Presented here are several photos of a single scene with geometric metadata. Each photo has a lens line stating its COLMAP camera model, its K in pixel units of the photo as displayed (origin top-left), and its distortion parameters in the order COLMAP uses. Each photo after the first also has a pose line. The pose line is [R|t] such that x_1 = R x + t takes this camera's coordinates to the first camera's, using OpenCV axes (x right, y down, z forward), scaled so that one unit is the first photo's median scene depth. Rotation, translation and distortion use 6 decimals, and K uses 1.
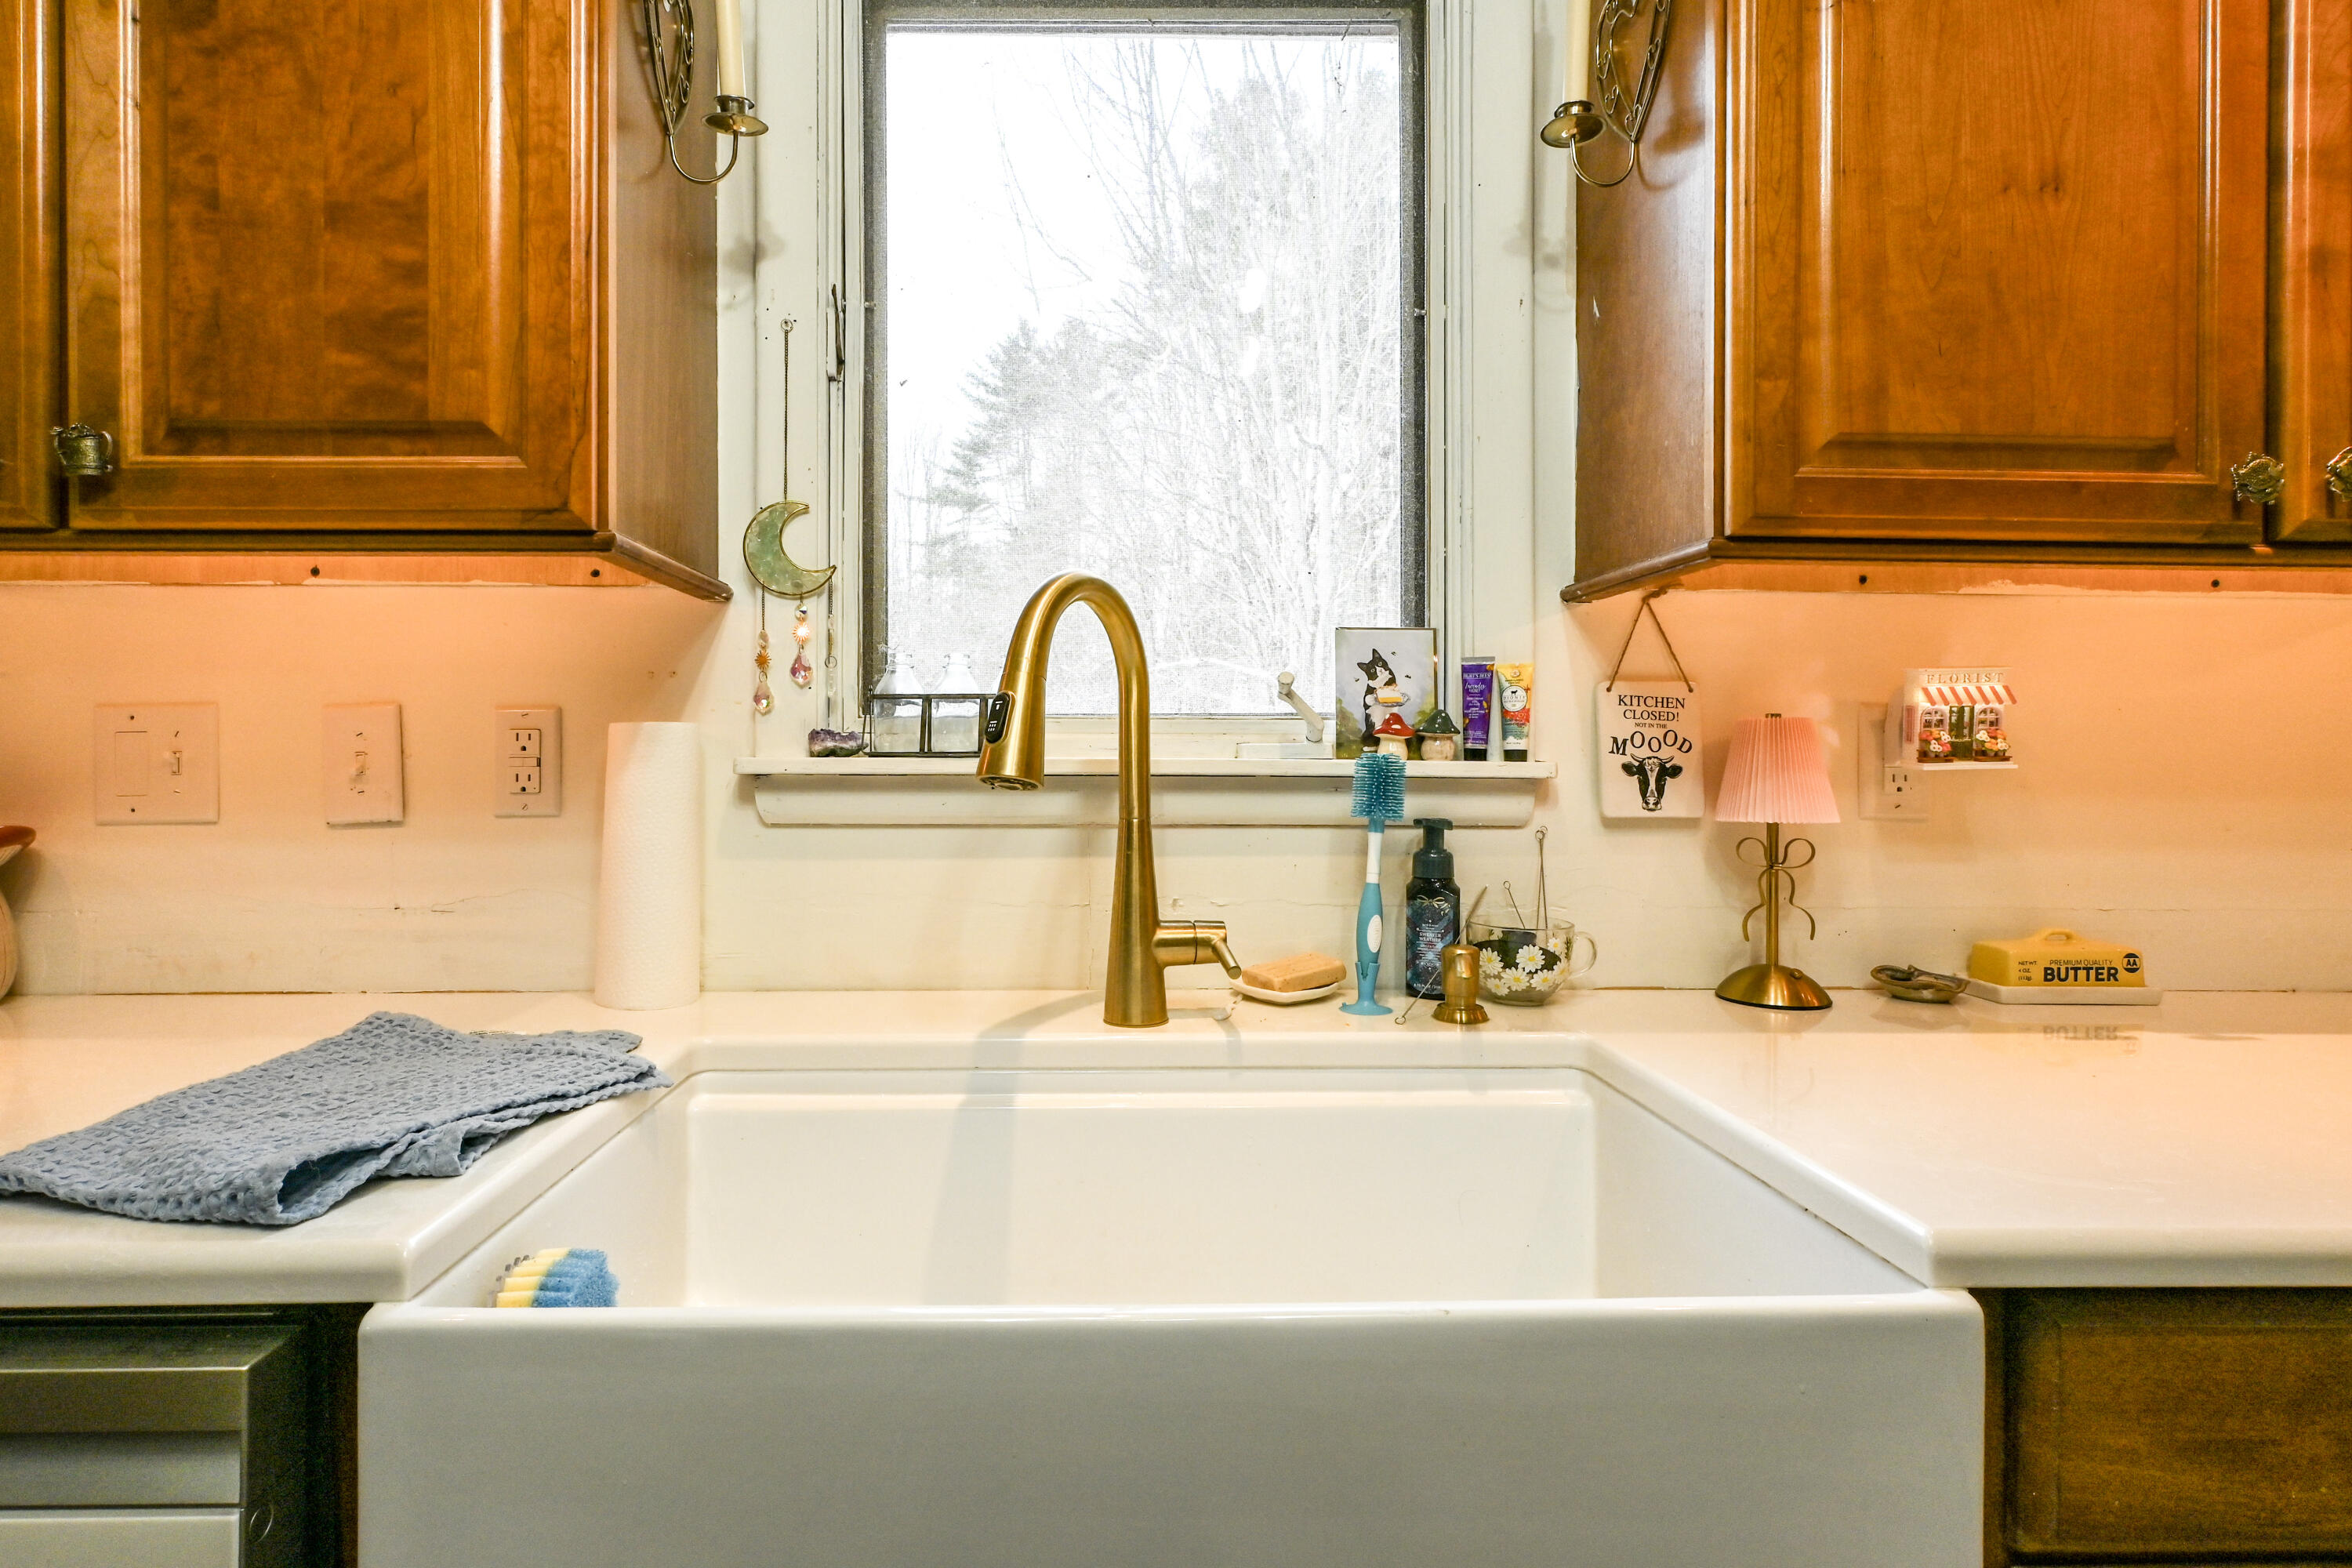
lens RADIAL K [[1204.5, 0, 1125.1], [0, 1204.5, 747.2], [0, 0, 1]] dist [0.003481, 0.000504]
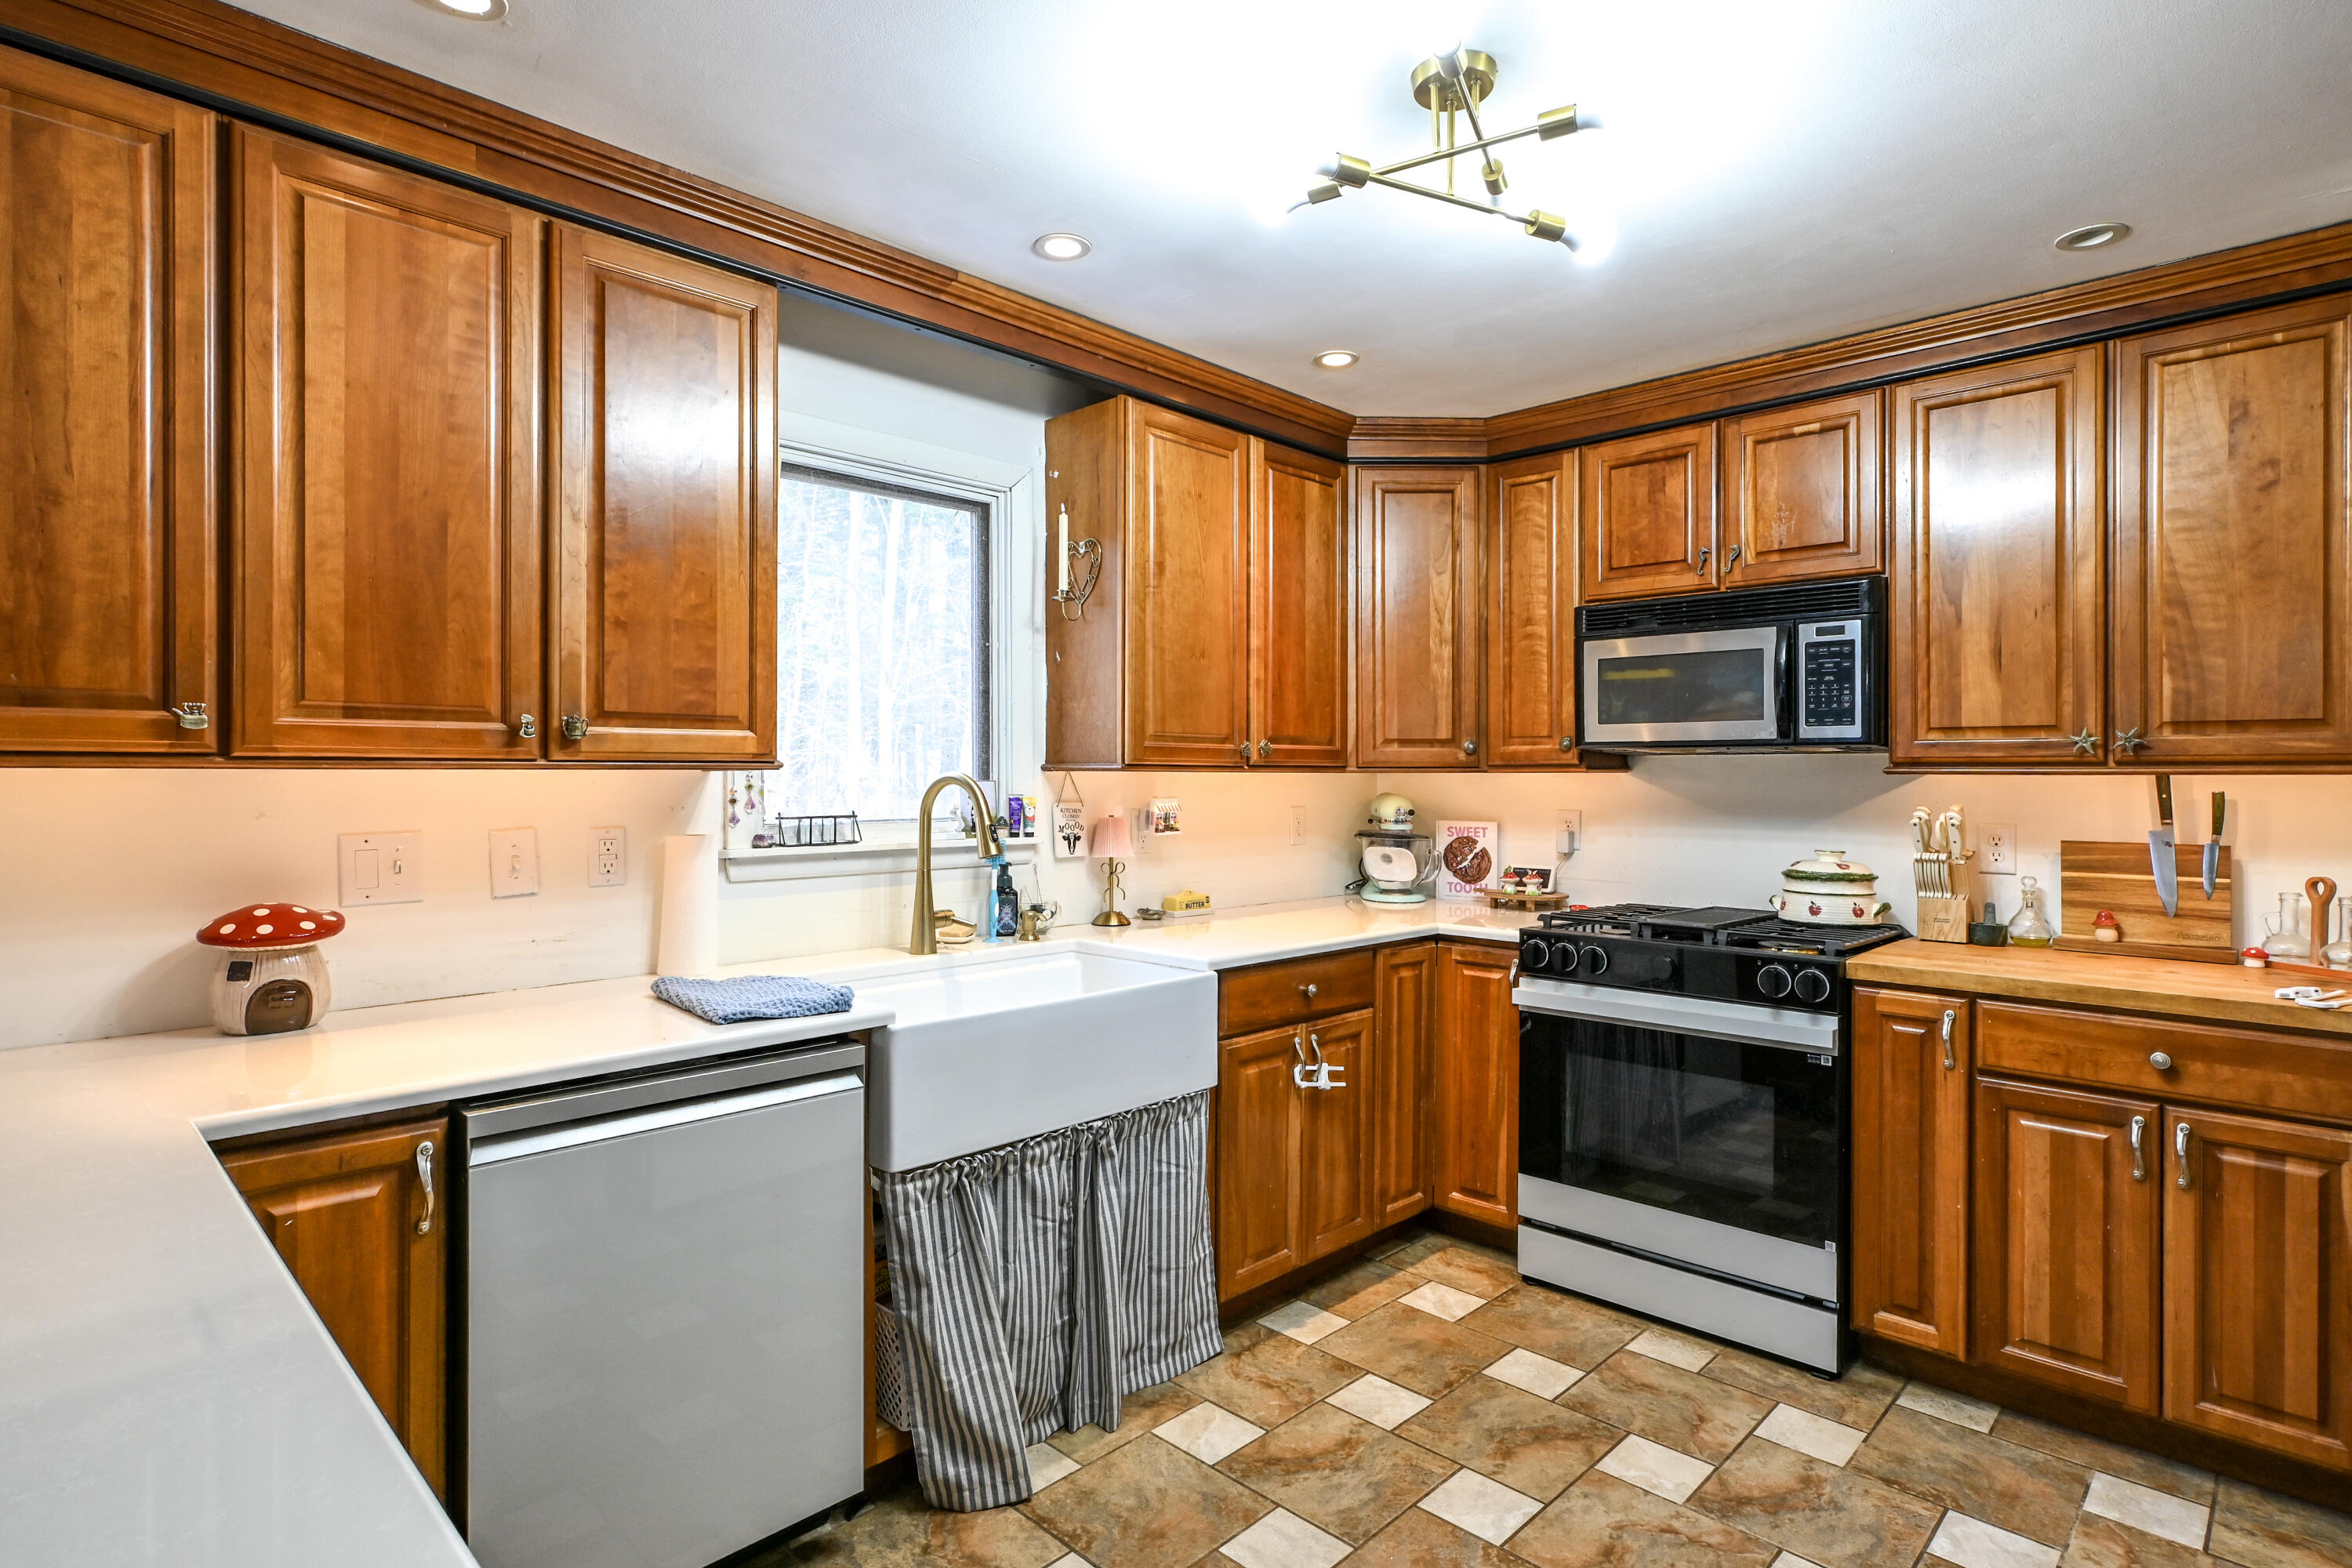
lens RADIAL K [[1196.2, 0, 1176.0], [0, 1196.2, 784.0], [0, 0, 1]] dist [-0.000220, -0.000040]
pose [[0.719807, -0.006606, 0.694143, -1.210250], [-0.000906, 0.999945, 0.010456, -0.128124], [-0.694174, -0.008155, 0.719761, -1.006181]]
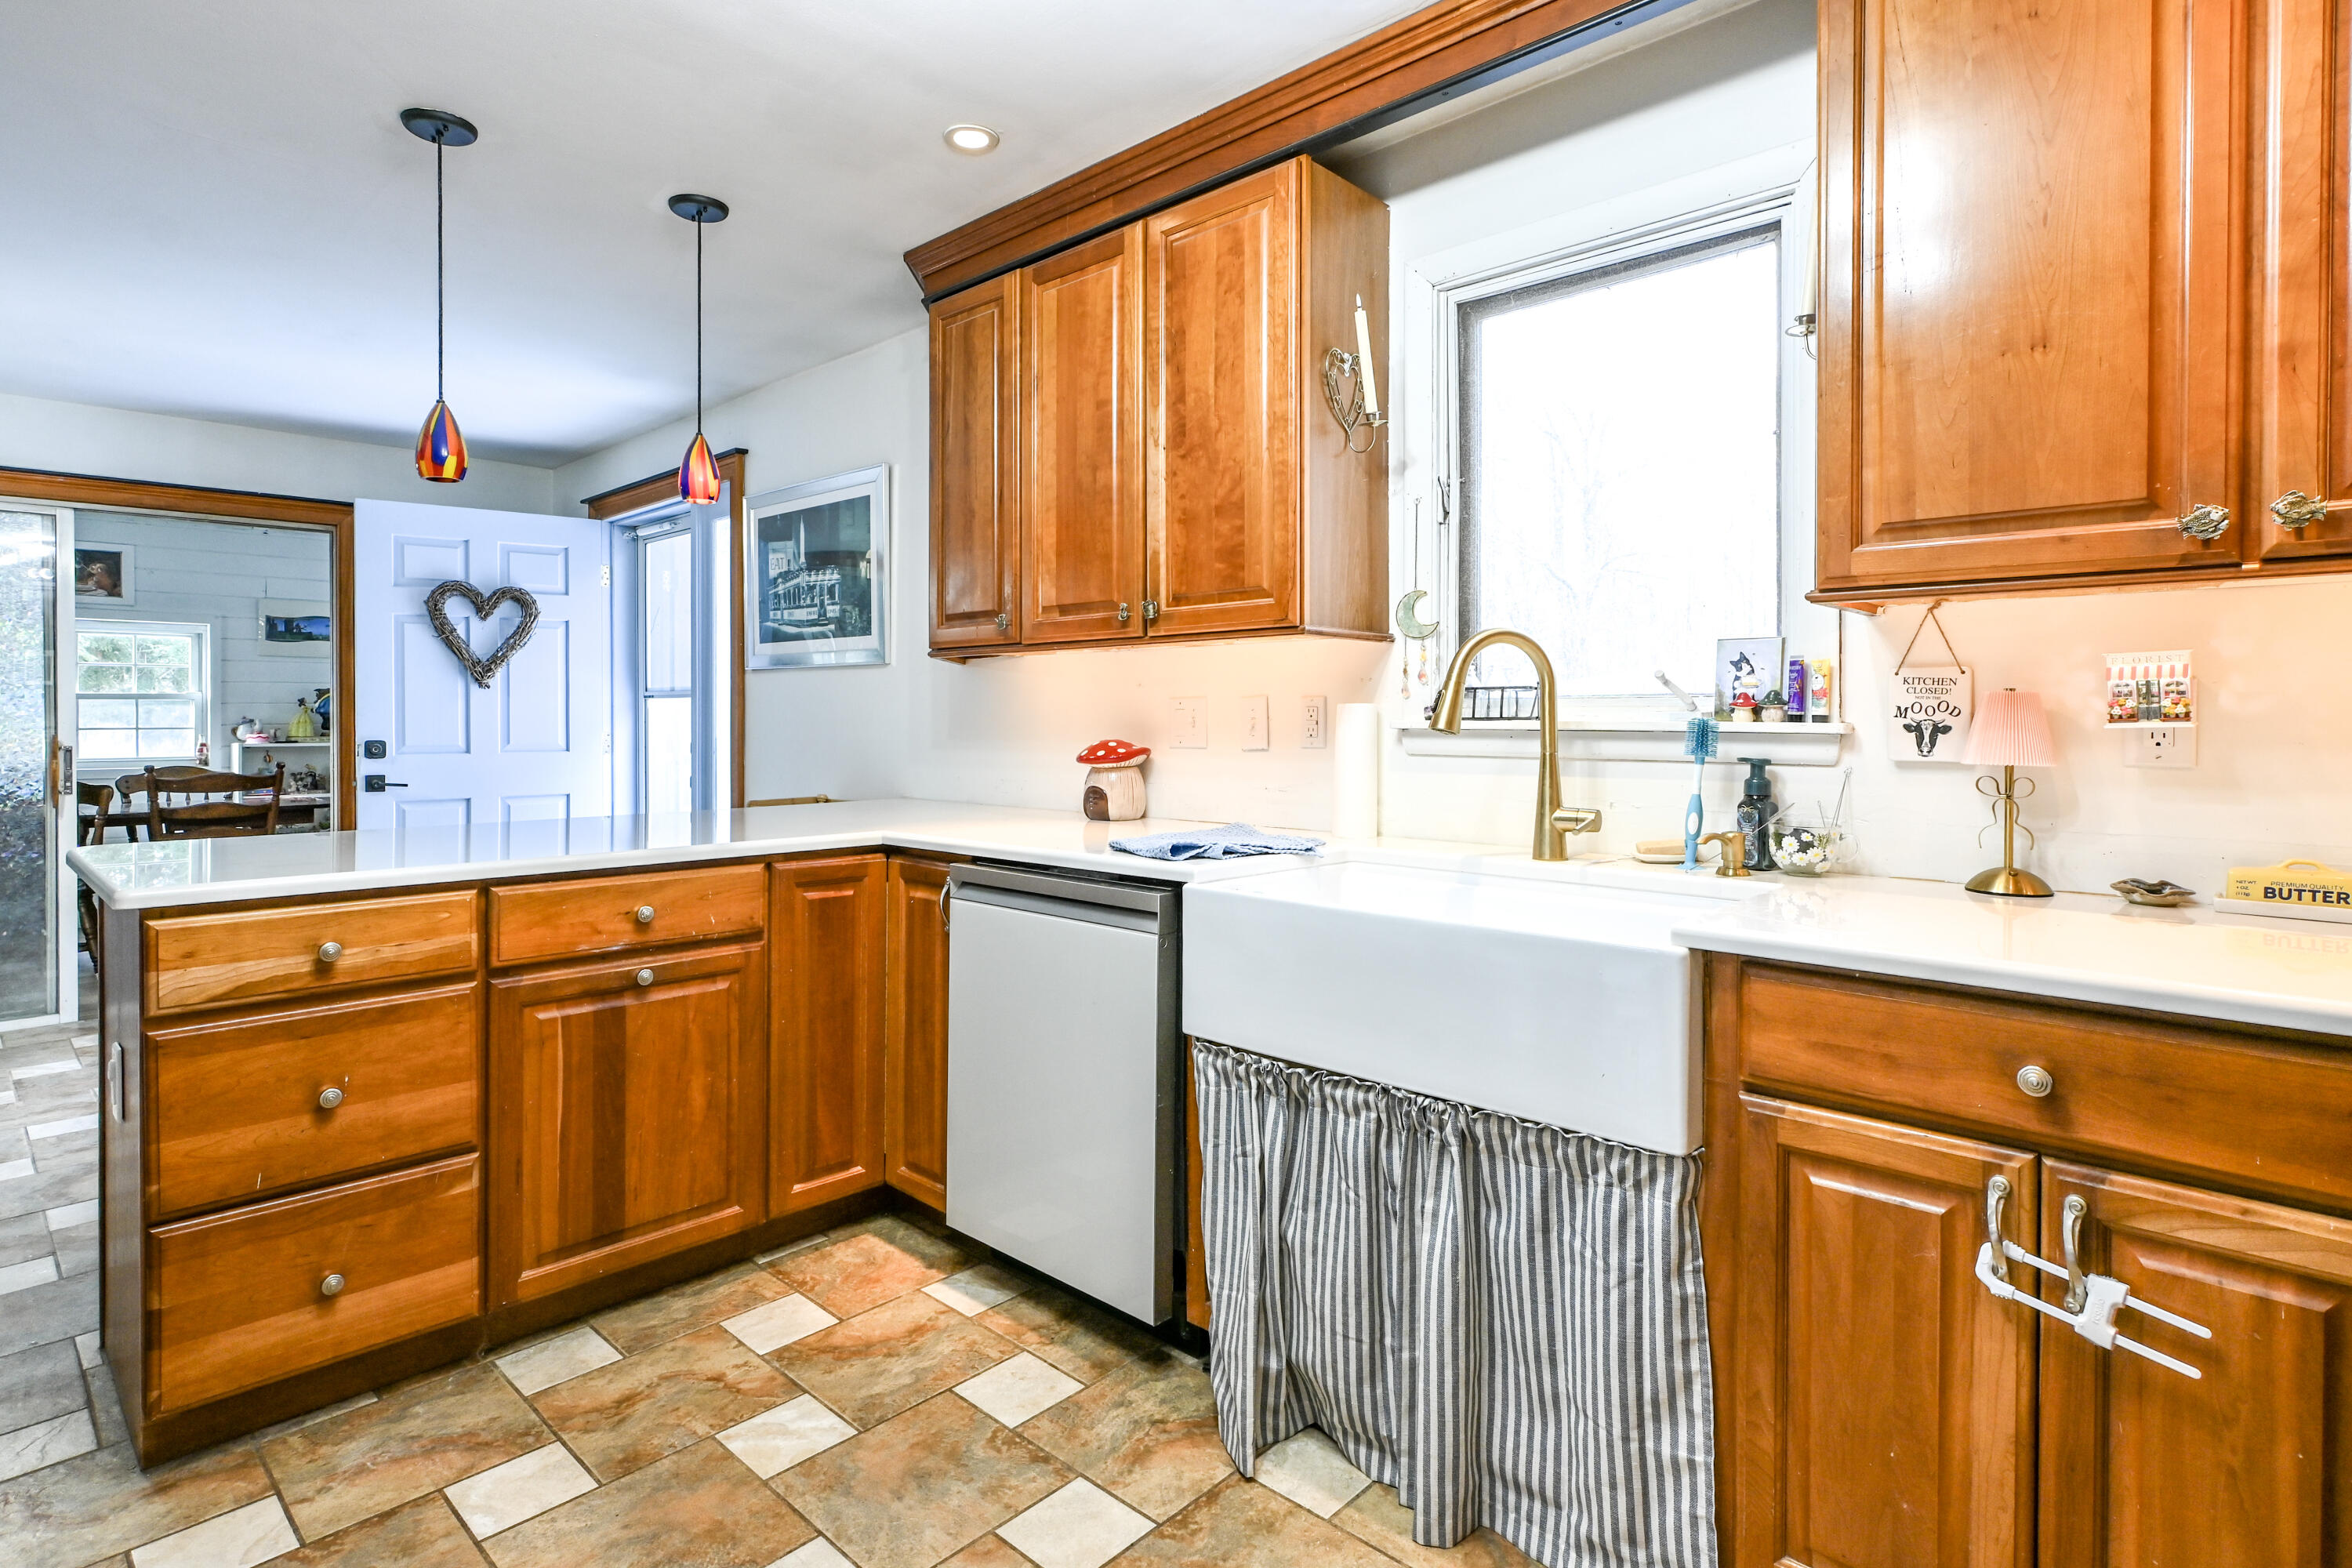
lens RADIAL K [[1192.0, 0, 1180.7], [0, 1192.0, 729.8], [0, 0, 1]] dist [-0.001572, 0.000212]
pose [[0.707817, 0.003847, -0.706386, 0.864942], [0.002698, 0.999963, 0.008150, 0.006708], [0.706391, -0.007675, 0.707780, -0.685711]]
